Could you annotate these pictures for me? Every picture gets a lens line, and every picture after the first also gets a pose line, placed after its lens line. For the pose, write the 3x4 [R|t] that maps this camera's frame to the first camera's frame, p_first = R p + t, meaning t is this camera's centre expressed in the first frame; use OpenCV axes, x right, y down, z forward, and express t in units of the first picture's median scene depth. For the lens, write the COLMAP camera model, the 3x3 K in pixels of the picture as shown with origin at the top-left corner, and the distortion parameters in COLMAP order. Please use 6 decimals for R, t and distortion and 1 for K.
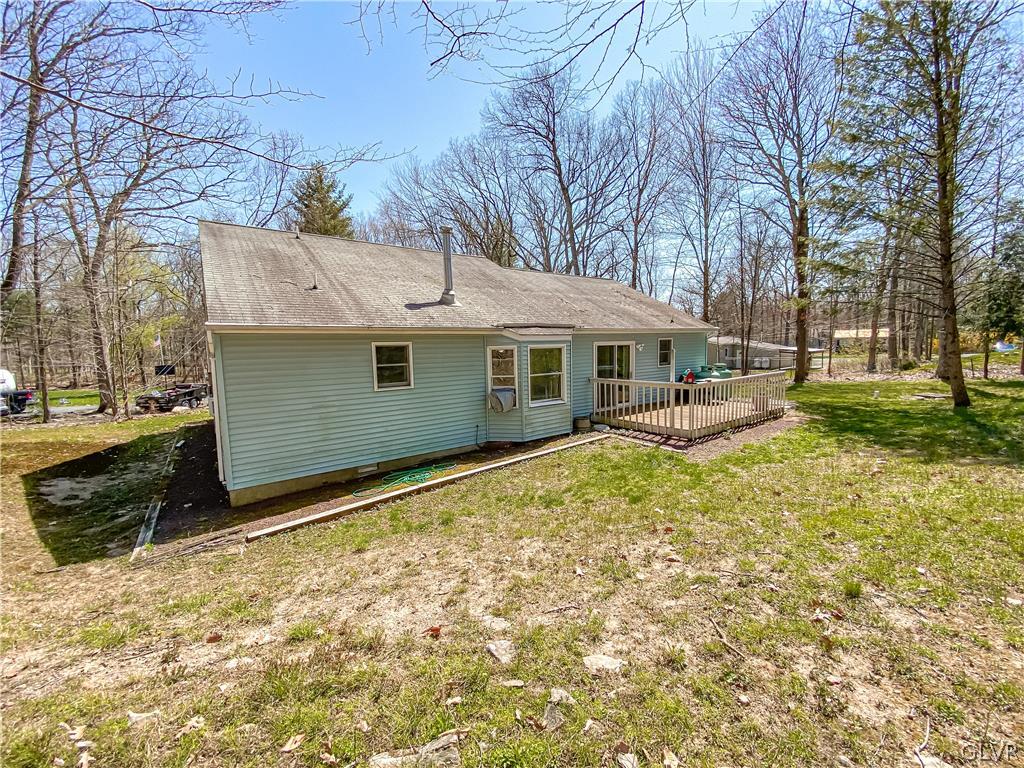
lens RADIAL K [[415.2, 0, 512.0], [0, 415.2, 384.0], [0, 0, 1]] dist [0.018220, -0.020351]
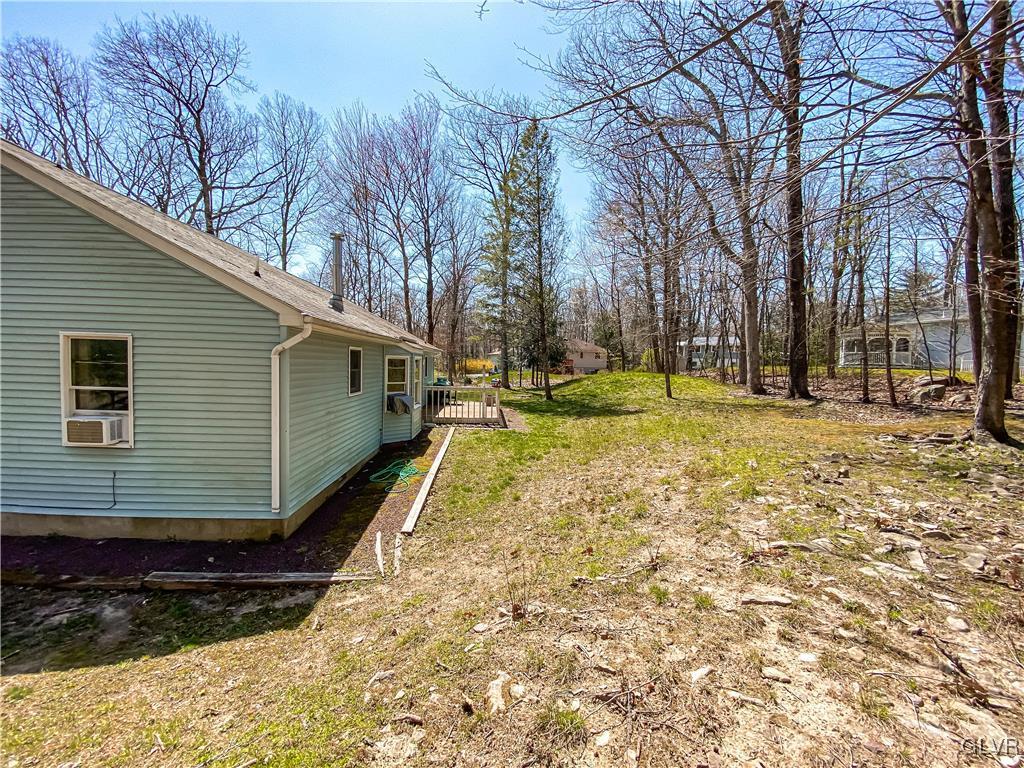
lens RADIAL K [[415.2, 0, 512.0], [0, 415.2, 384.0], [0, 0, 1]] dist [0.018220, -0.020351]
pose [[0.539246, -0.000263, 0.842149, -0.807268], [0.027882, 0.999457, -0.017542, 0.013651], [-0.841687, 0.032940, 0.538960, 0.125711]]
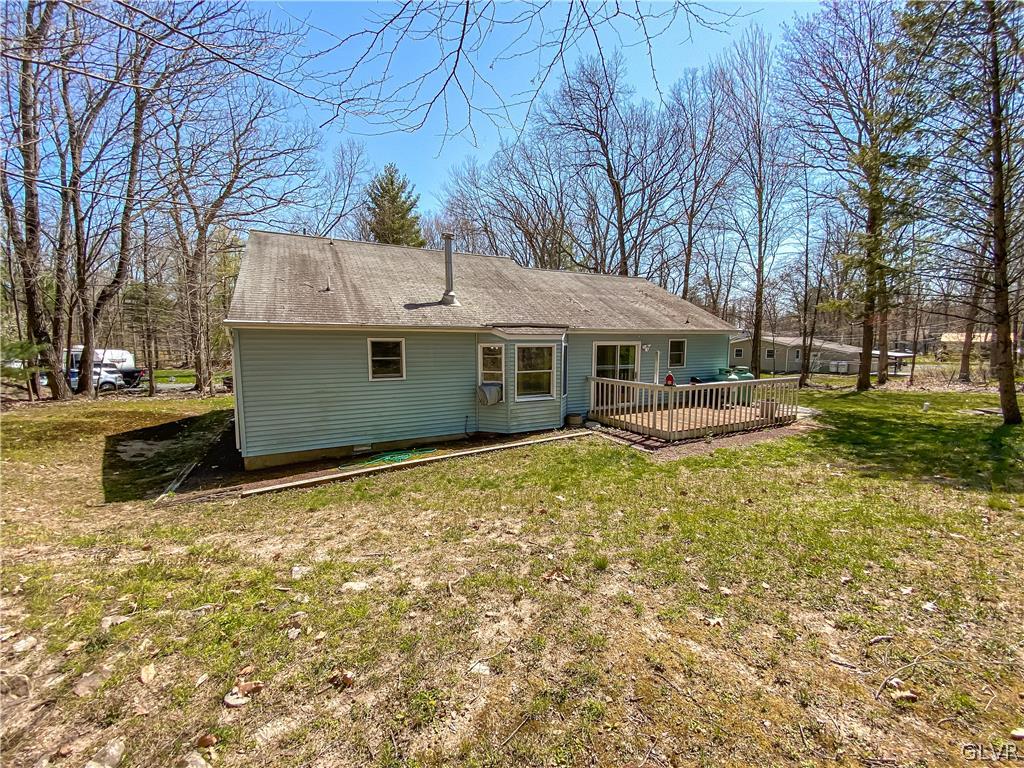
lens RADIAL K [[415.2, 0, 512.0], [0, 415.2, 384.0], [0, 0, 1]] dist [0.018220, -0.020351]
pose [[0.986273, 0.041023, -0.159944, 0.204666], [-0.038789, 0.999102, 0.017066, -0.007439], [0.160500, -0.010628, 0.986979, -0.057568]]
